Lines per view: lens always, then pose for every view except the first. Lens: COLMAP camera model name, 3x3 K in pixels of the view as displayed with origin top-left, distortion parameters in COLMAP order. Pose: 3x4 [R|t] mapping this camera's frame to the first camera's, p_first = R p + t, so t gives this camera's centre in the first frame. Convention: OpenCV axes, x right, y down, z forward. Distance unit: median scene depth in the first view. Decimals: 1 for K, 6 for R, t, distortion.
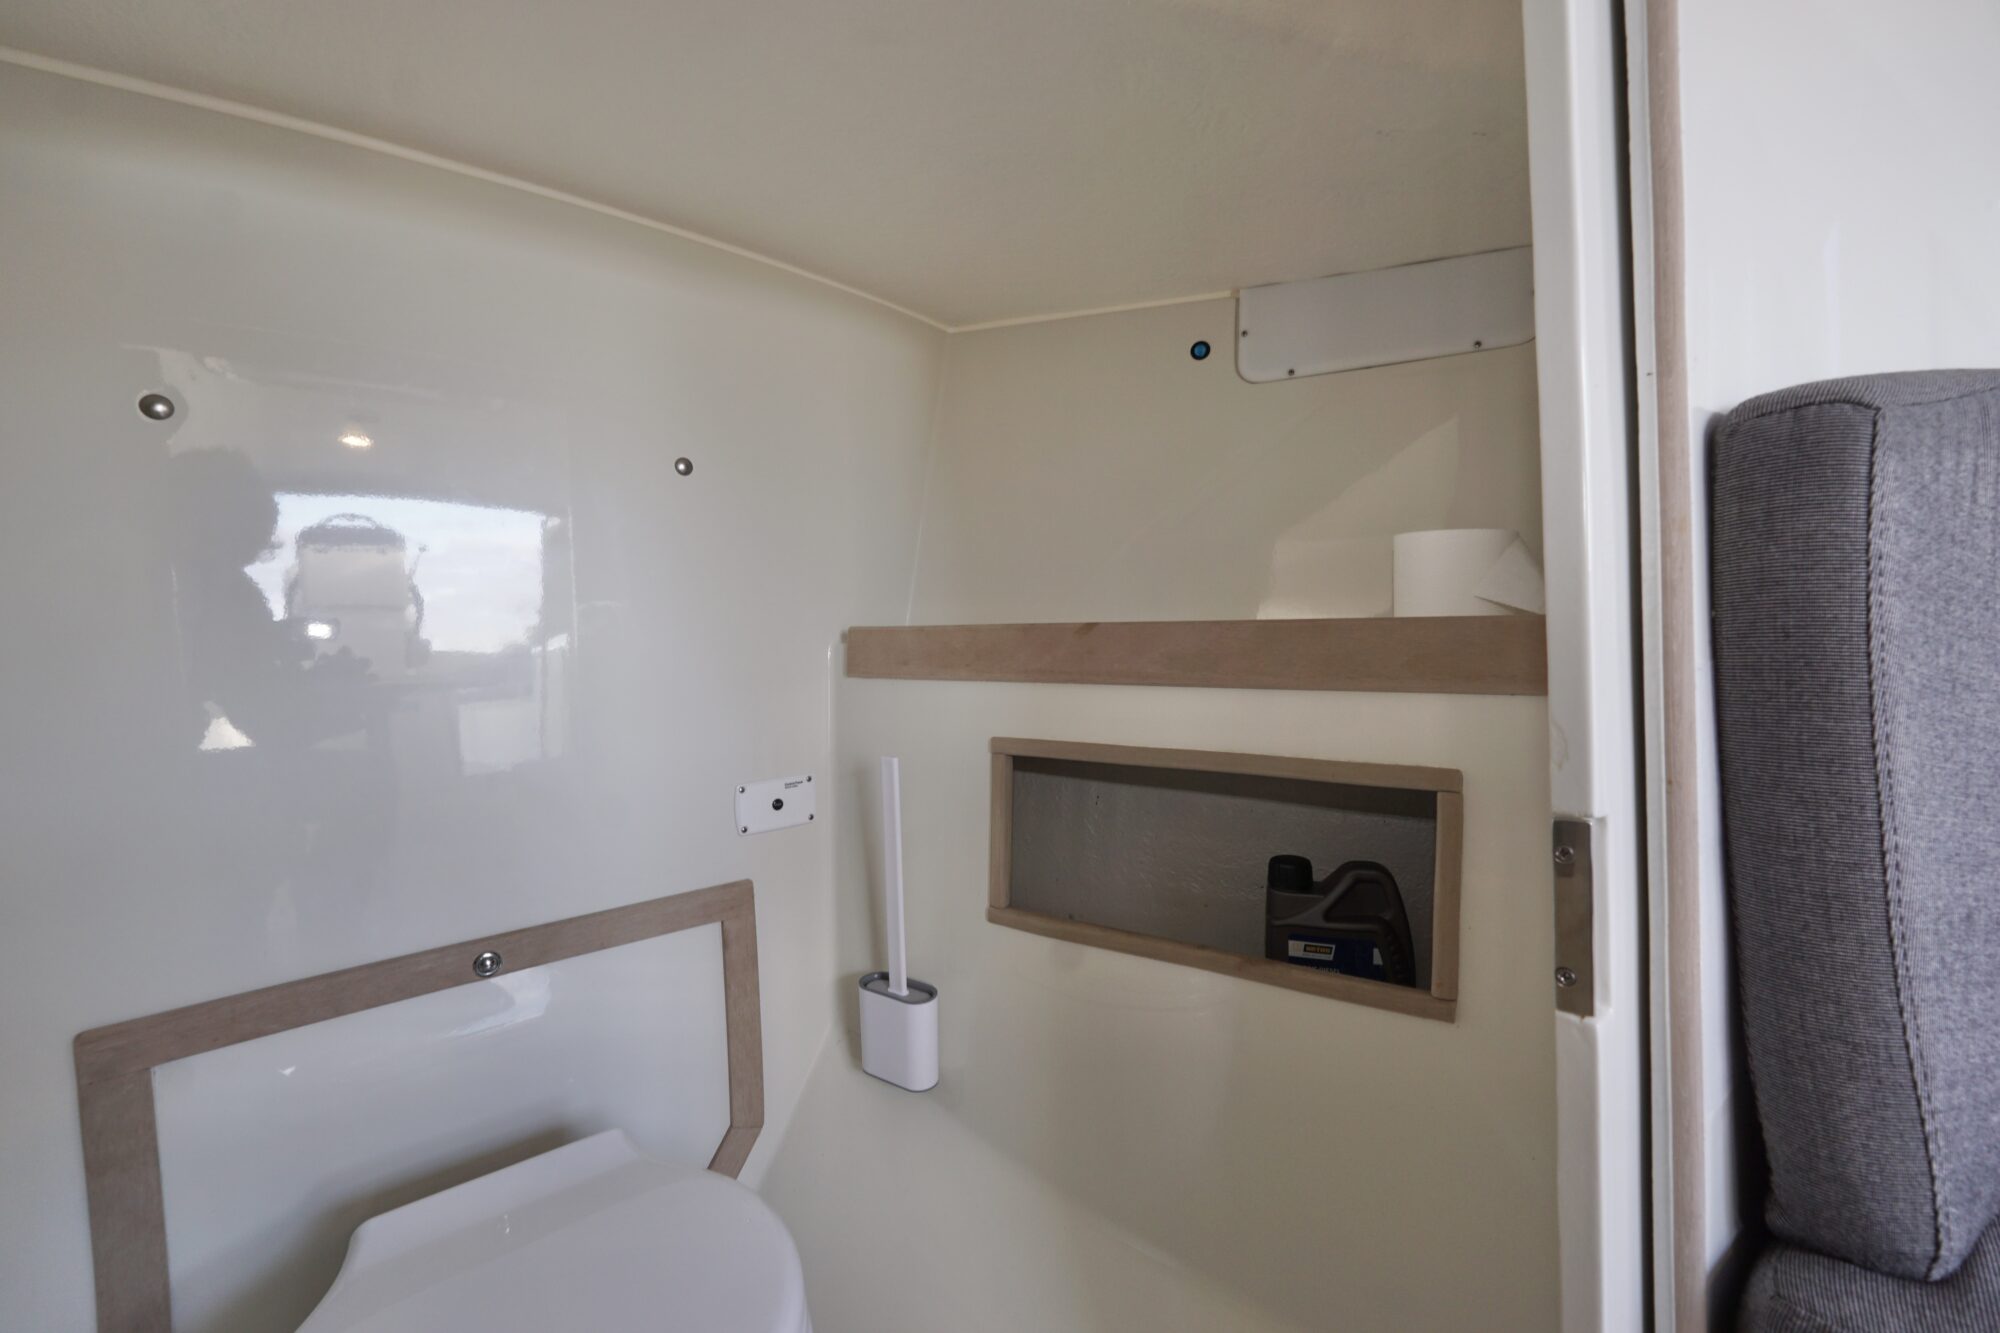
lens RADIAL K [[830.4, 0, 987.8], [0, 830.4, 663.0], [0, 0, 1]] dist [-0.035527, 0.017995]
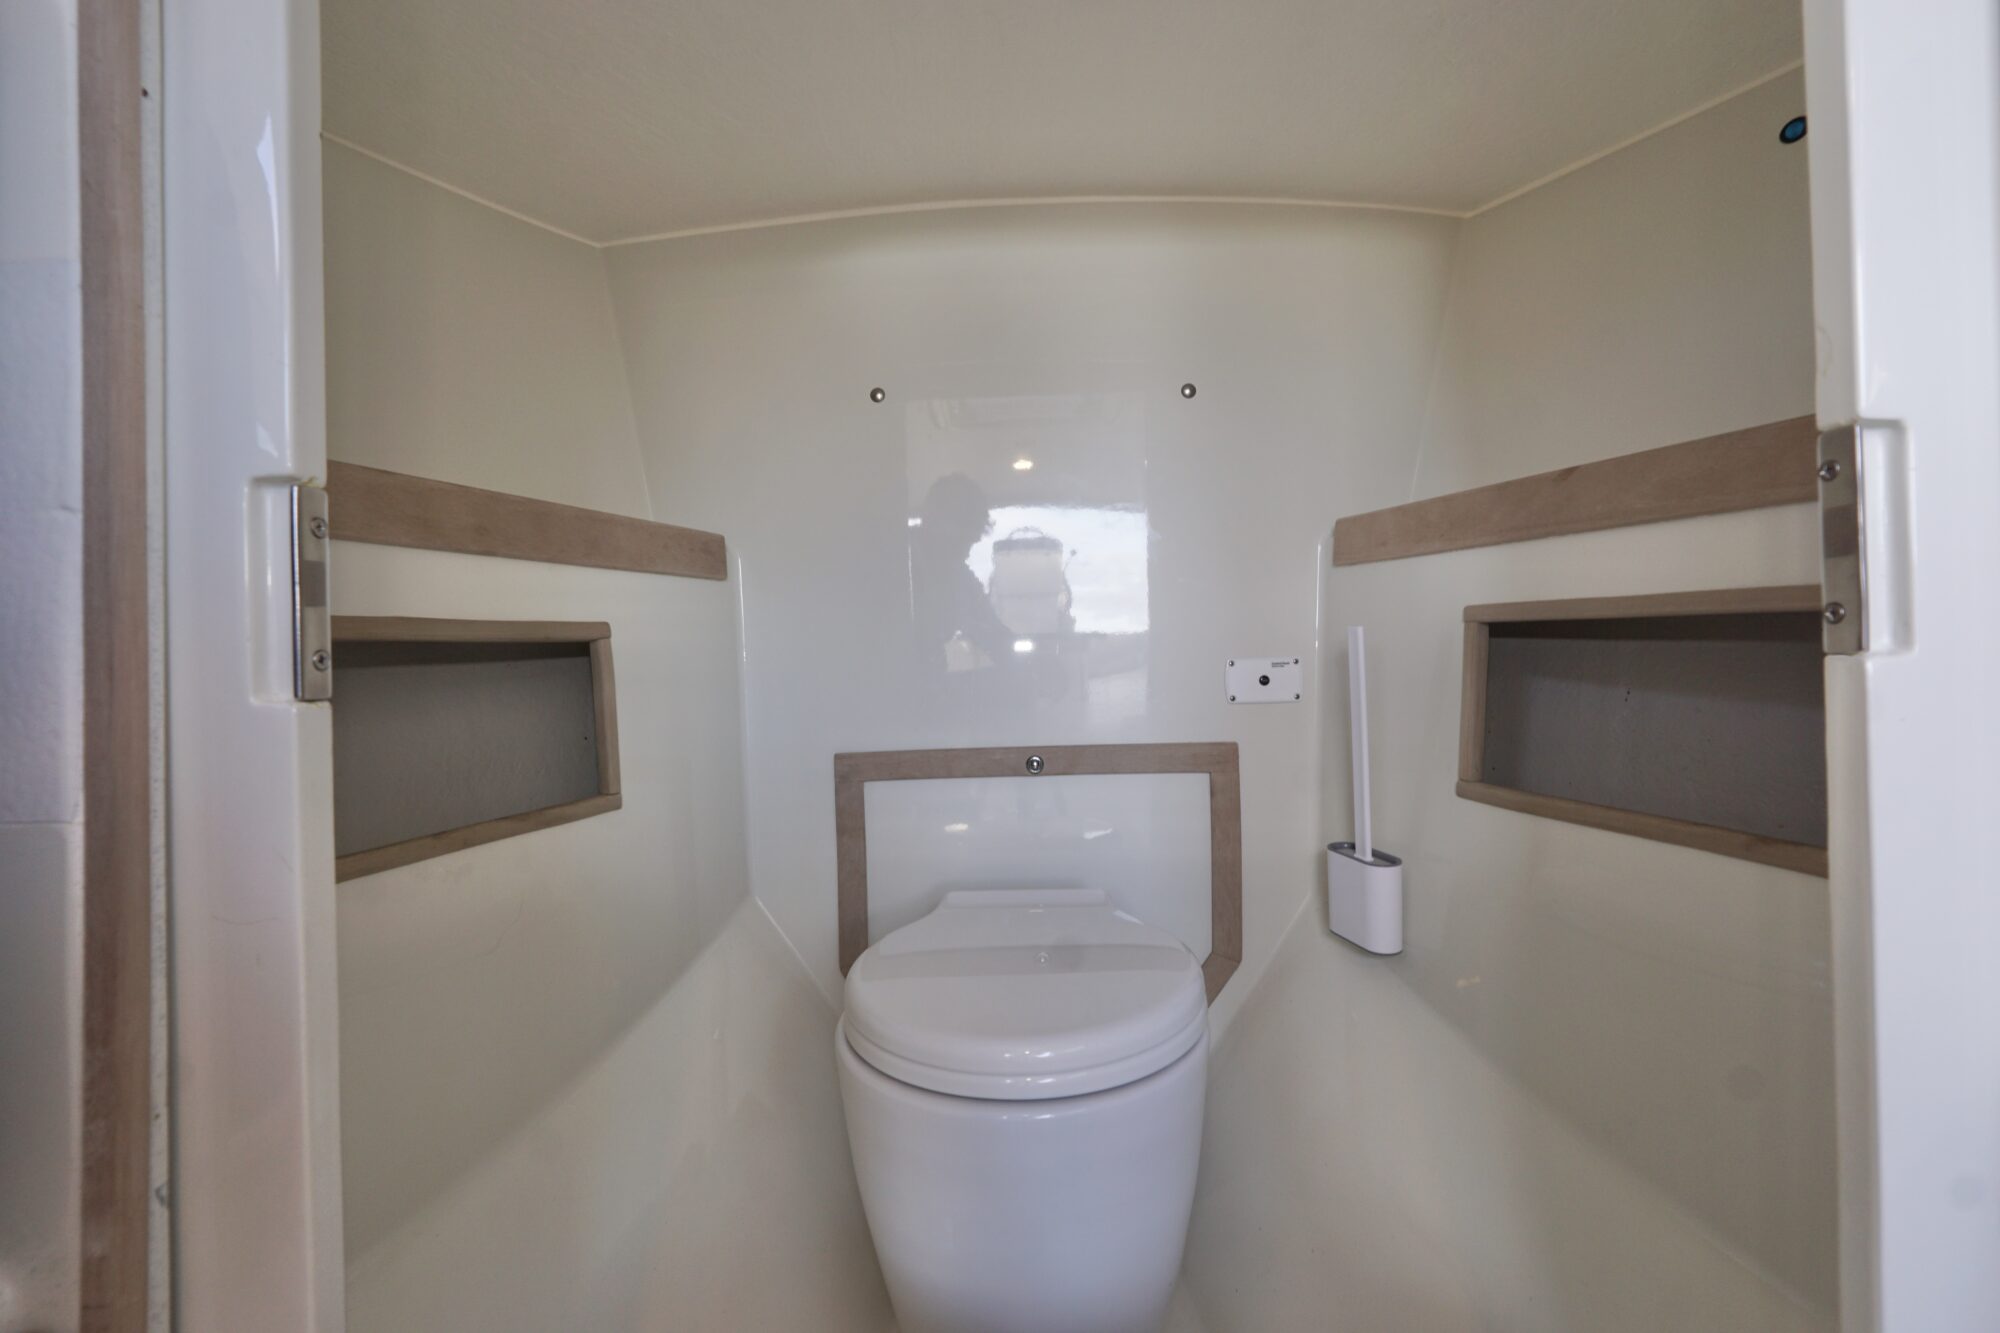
lens RADIAL K [[824.0, 0, 1001.6], [0, 824.0, 659.3], [0, 0, 1]] dist [-0.010712, 0.000660]
pose [[0.760424, 0.020477, -0.649104, 0.209744], [-0.027520, 0.999621, -0.000705, 0.161049], [0.648843, 0.018399, 0.760700, -0.084992]]
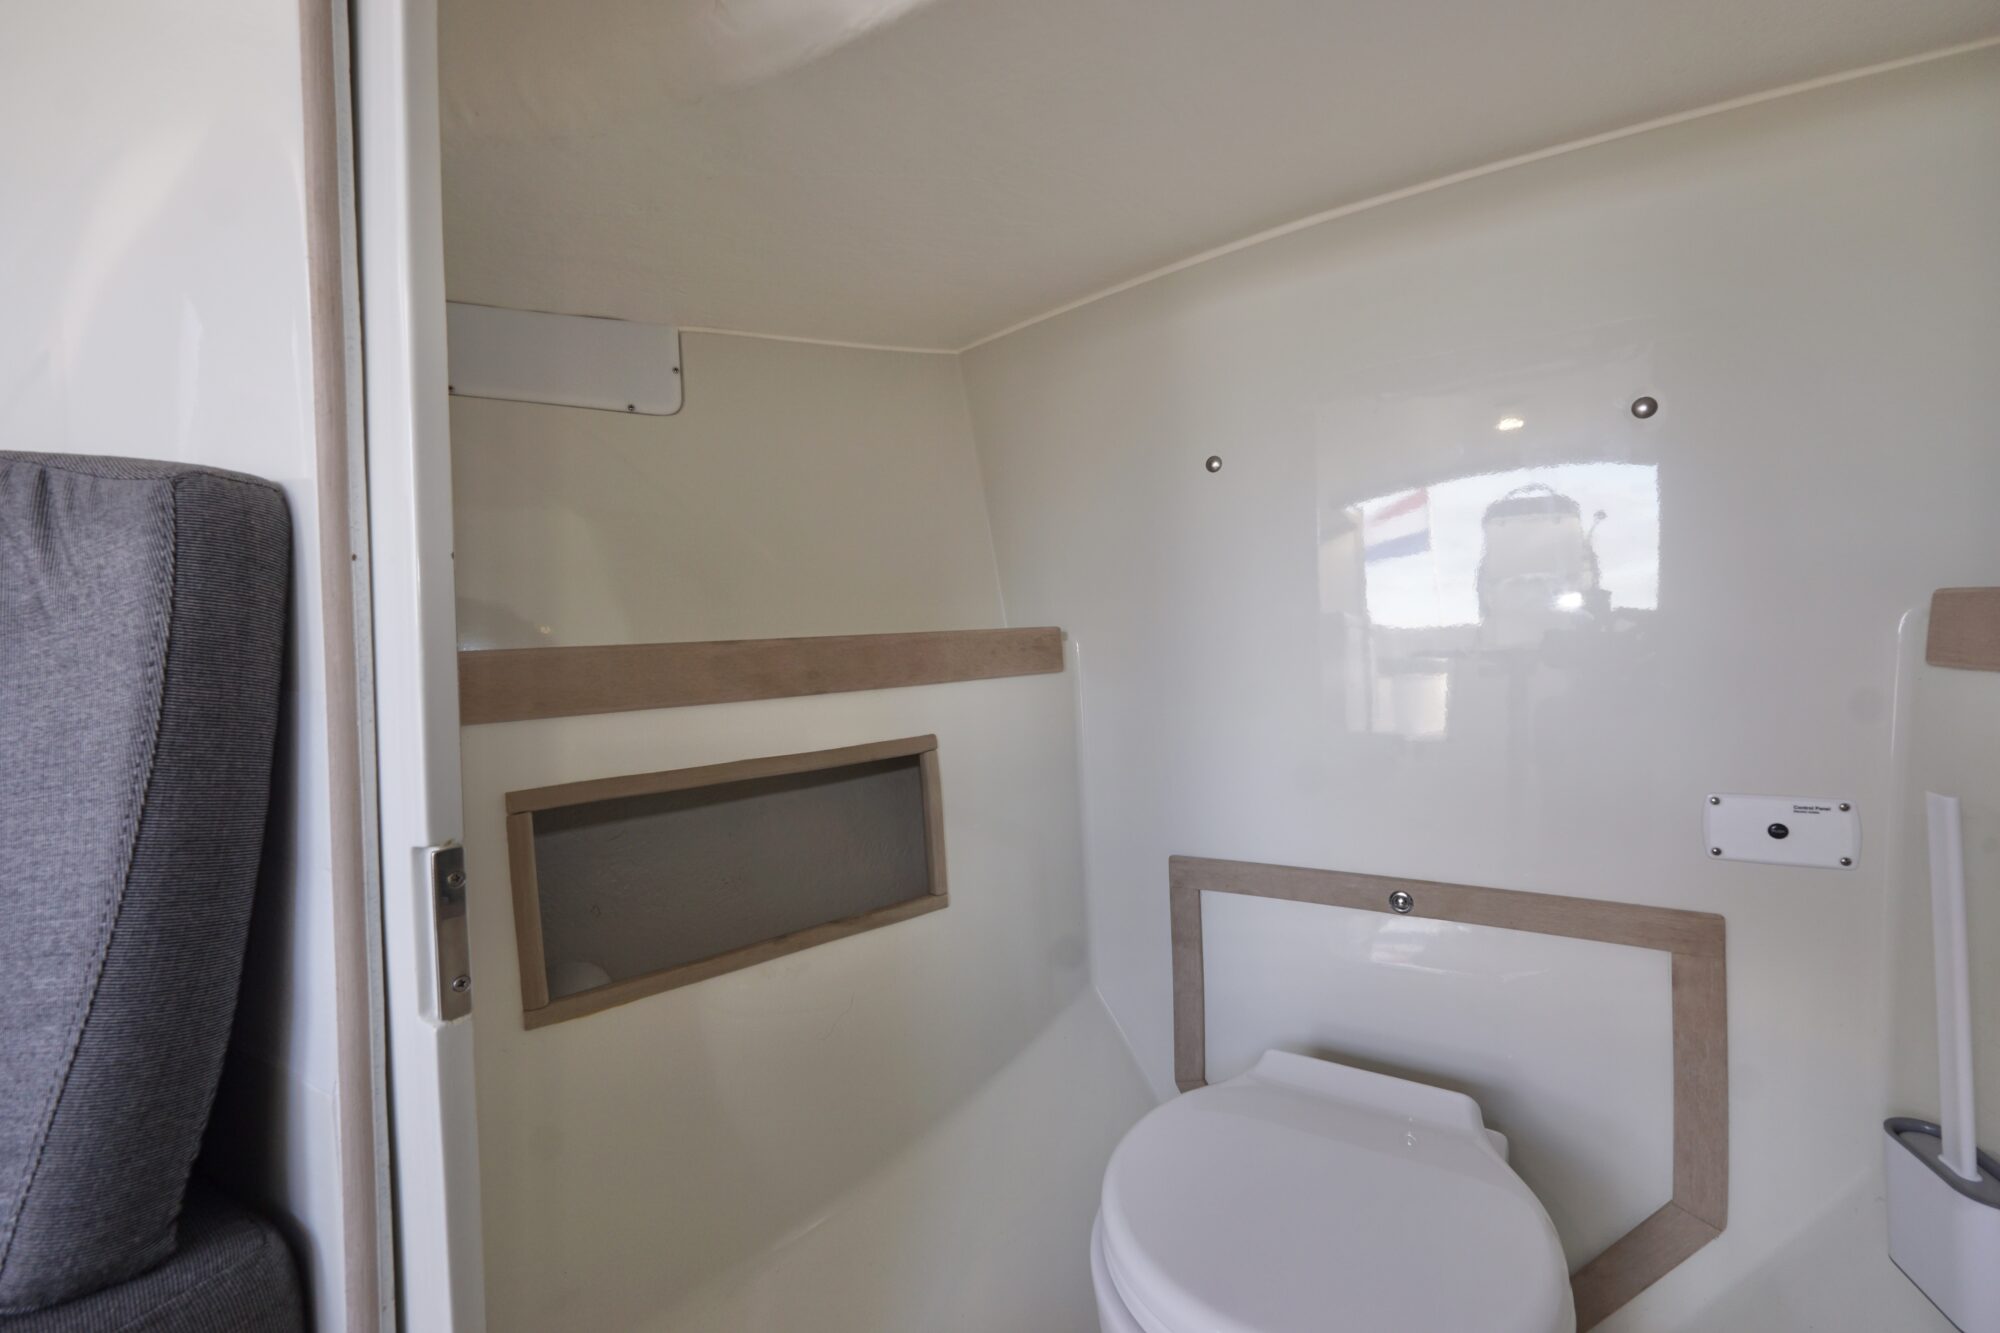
lens RADIAL K [[824.0, 0, 1001.6], [0, 824.0, 659.3], [0, 0, 1]] dist [-0.010712, 0.000660]
pose [[0.297541, 0.047160, -0.953543, 0.246069], [-0.009171, 0.998874, 0.046541, -0.012745], [0.954665, -0.005103, 0.297639, 0.116766]]
